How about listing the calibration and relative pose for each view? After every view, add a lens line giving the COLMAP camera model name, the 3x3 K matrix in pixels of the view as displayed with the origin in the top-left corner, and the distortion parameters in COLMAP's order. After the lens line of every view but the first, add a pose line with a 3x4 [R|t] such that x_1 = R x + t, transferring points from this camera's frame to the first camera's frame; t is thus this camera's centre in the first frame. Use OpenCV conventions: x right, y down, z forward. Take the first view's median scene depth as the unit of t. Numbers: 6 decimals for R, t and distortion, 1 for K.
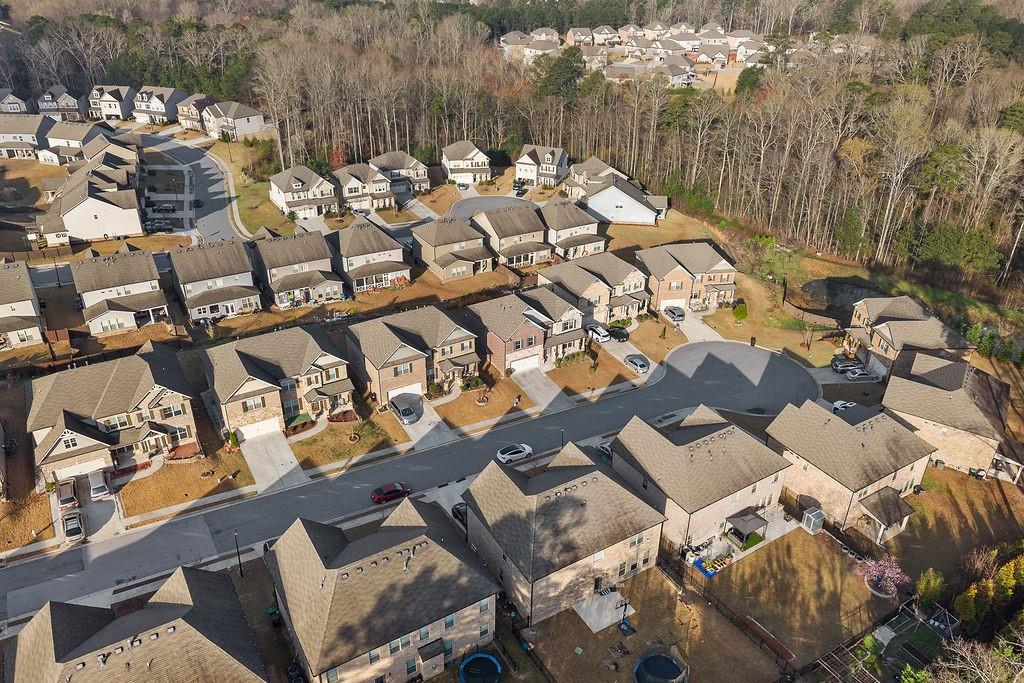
lens RADIAL K [[748.6, 0, 537.4], [0, 748.6, 340.8], [0, 0, 1]] dist [-0.005255, -0.005664]
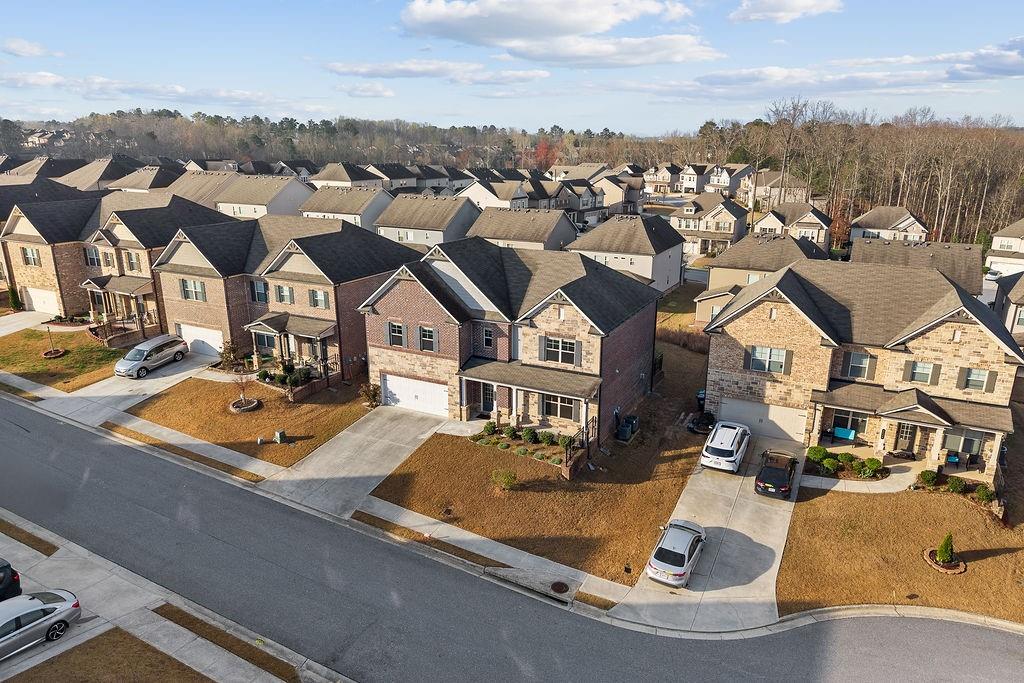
lens RADIAL K [[685.1, 0, 512.0], [0, 685.1, 341.5], [0, 0, 1]] dist [0.033979, -0.049112]
pose [[0.503715, 0.214578, -0.836796, 0.272848], [-0.402058, 0.915586, -0.007239, -0.011673], [0.764605, 0.340086, 0.547467, 0.720047]]
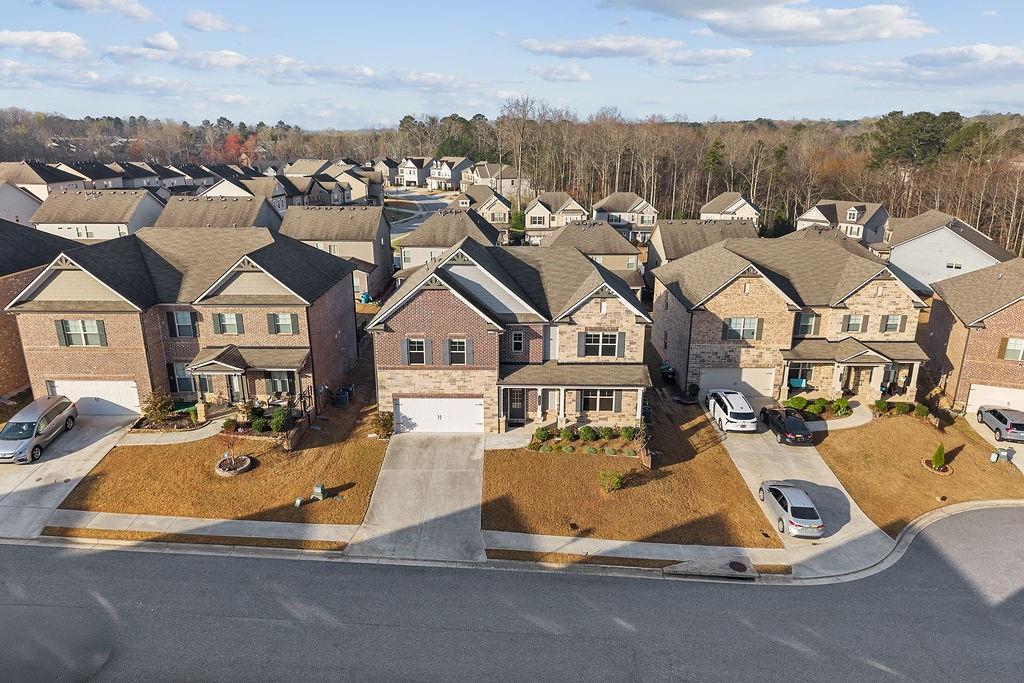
lens RADIAL K [[685.1, 0, 512.0], [0, 685.1, 341.5], [0, 0, 1]] dist [0.033979, -0.049112]
pose [[0.838428, 0.130348, -0.529195, 0.161402], [-0.241403, 0.959354, -0.146165, 0.032595], [0.488633, 0.250298, 0.835816, 0.633185]]
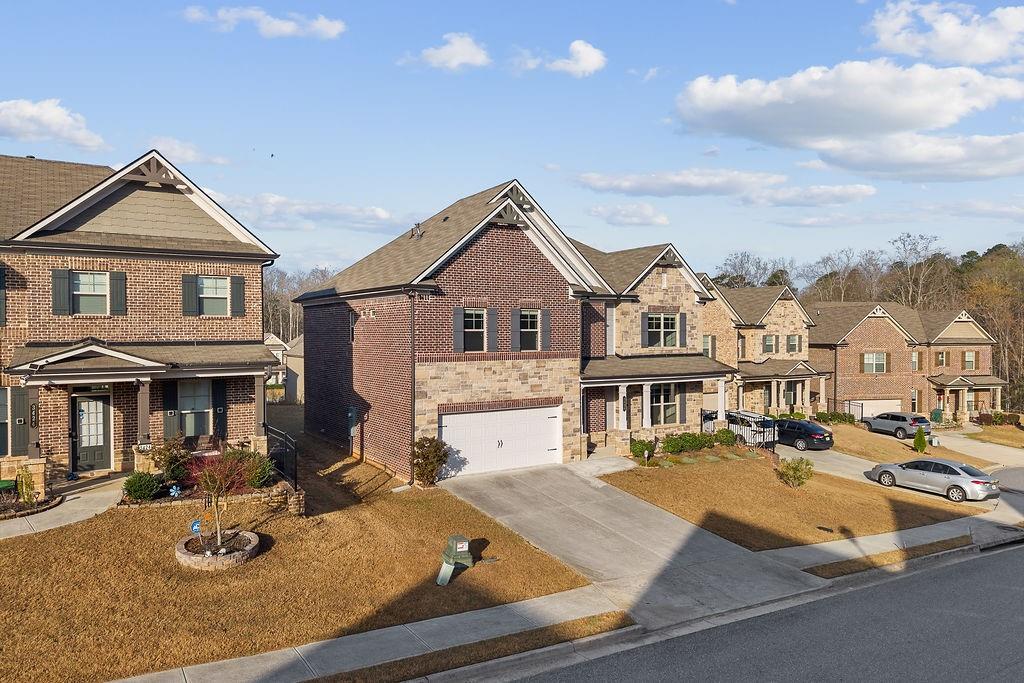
lens RADIAL K [[686.3, 0, 510.3], [0, 686.3, 337.4], [0, 0, 1]] dist [0.001290, -0.001246]
pose [[0.999469, -0.032559, 0.001409, -0.012867], [0.029329, 0.879785, -0.474466, 0.089184], [0.014208, 0.474256, 0.880272, 0.700335]]
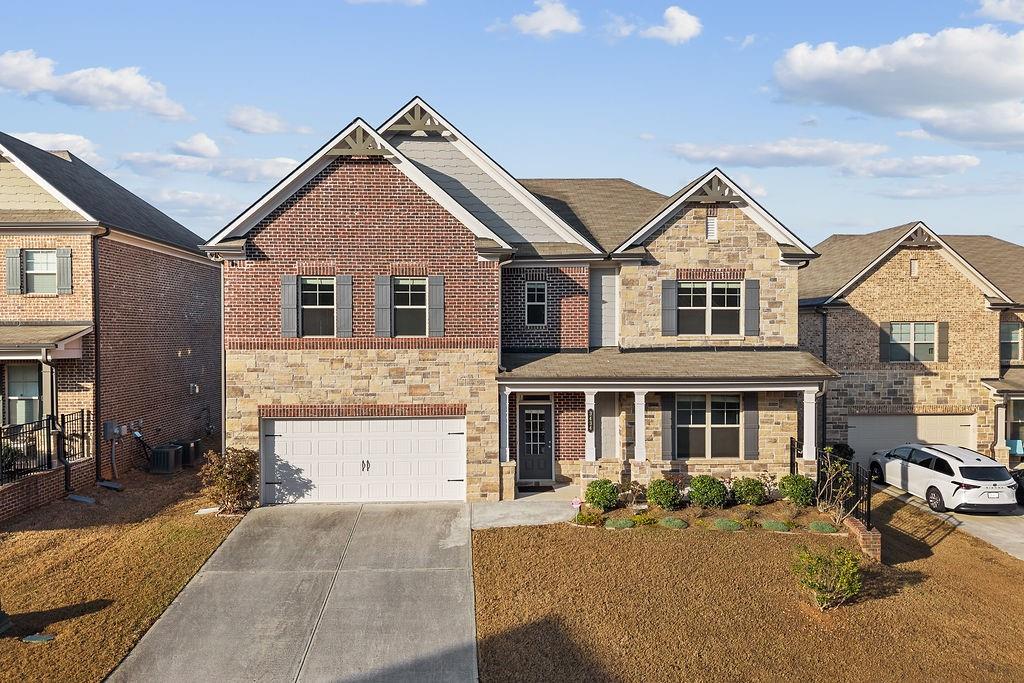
lens RADIAL K [[708.0, 0, 493.1], [0, 708.0, 340.7], [0, 0, 1]] dist [-0.005431, -0.002992]
pose [[0.861372, -0.026115, -0.507303, 0.073029], [-0.218392, 0.882631, -0.416253, 0.057857], [0.458632, 0.469340, 0.754571, 0.771213]]
